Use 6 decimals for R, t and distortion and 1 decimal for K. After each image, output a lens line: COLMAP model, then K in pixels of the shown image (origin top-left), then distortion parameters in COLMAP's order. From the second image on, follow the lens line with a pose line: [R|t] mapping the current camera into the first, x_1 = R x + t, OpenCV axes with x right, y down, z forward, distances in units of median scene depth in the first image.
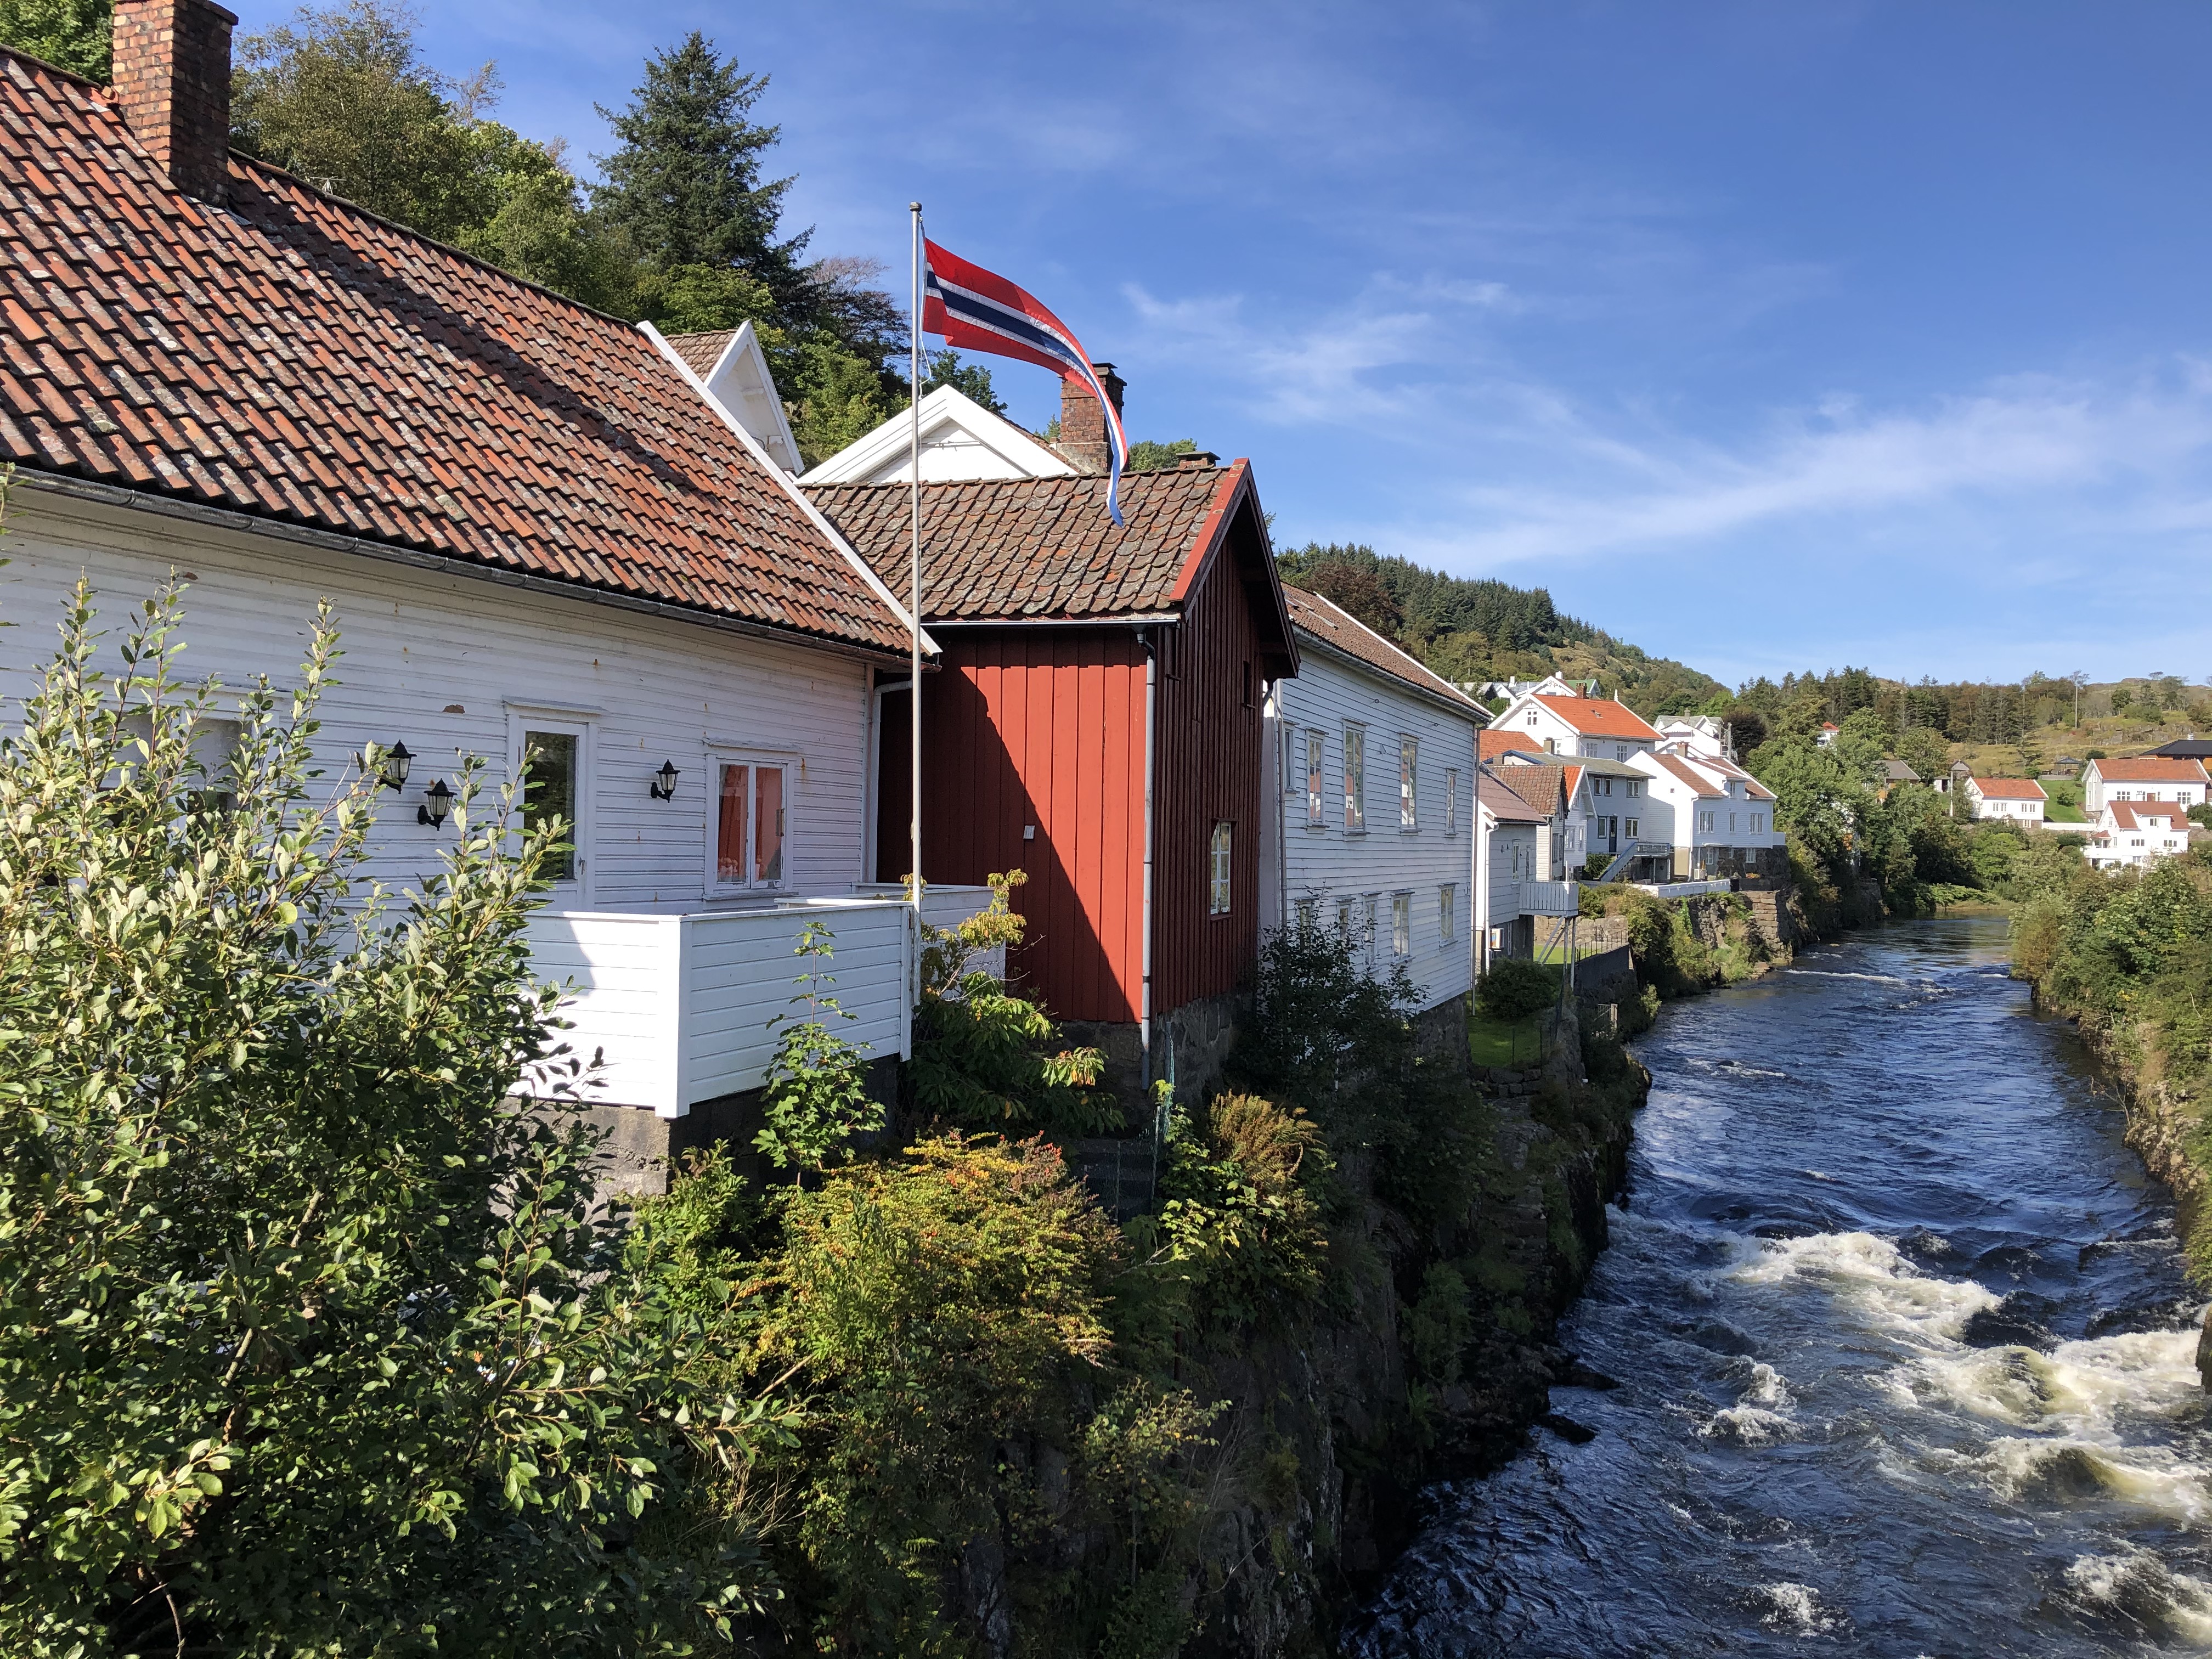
lens RADIAL K [[1791.8, 0, 1110.0], [0, 1791.8, 833.2], [0, 0, 1]] dist [0.016132, -0.000120]
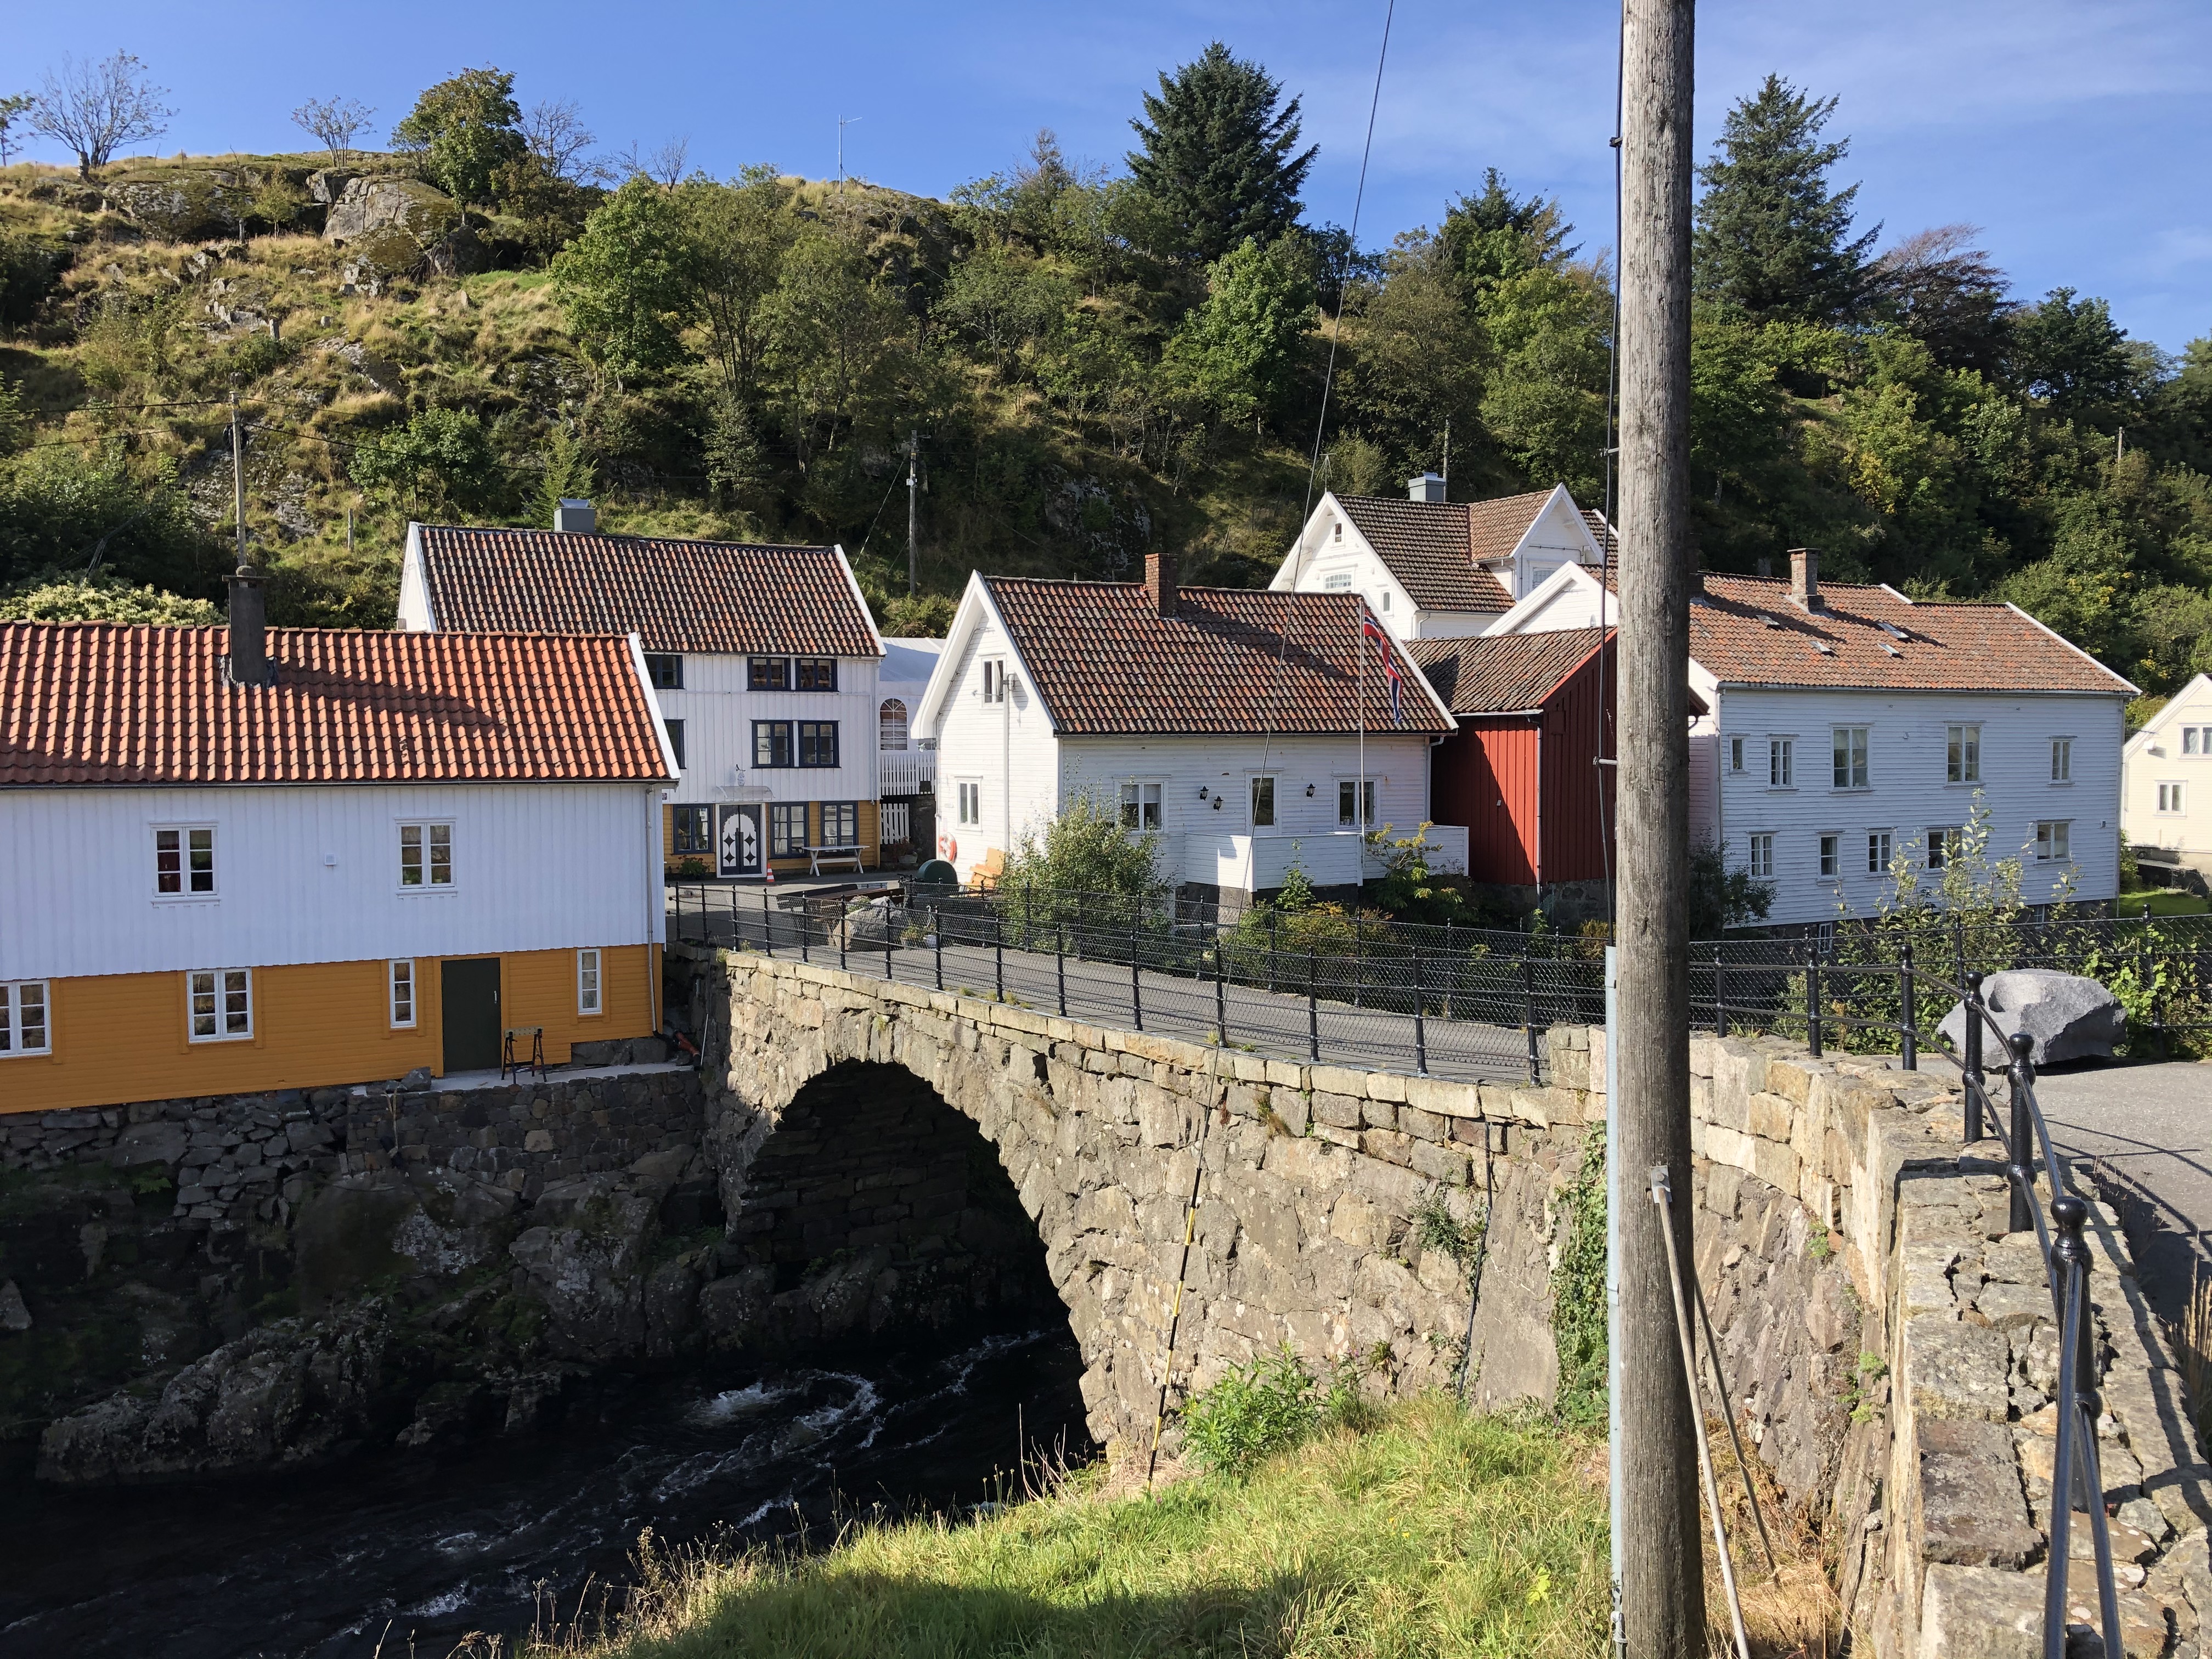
lens RADIAL K [[1791.8, 0, 1105.5], [0, 1791.8, 830.8], [0, 0, 1]] dist [0.016132, -0.000120]
pose [[0.777299, 0.000206, -0.629131, 0.165225], [0.024118, 0.999255, 0.030125, -0.007415], [0.628669, -0.038590, 0.776715, -0.182775]]
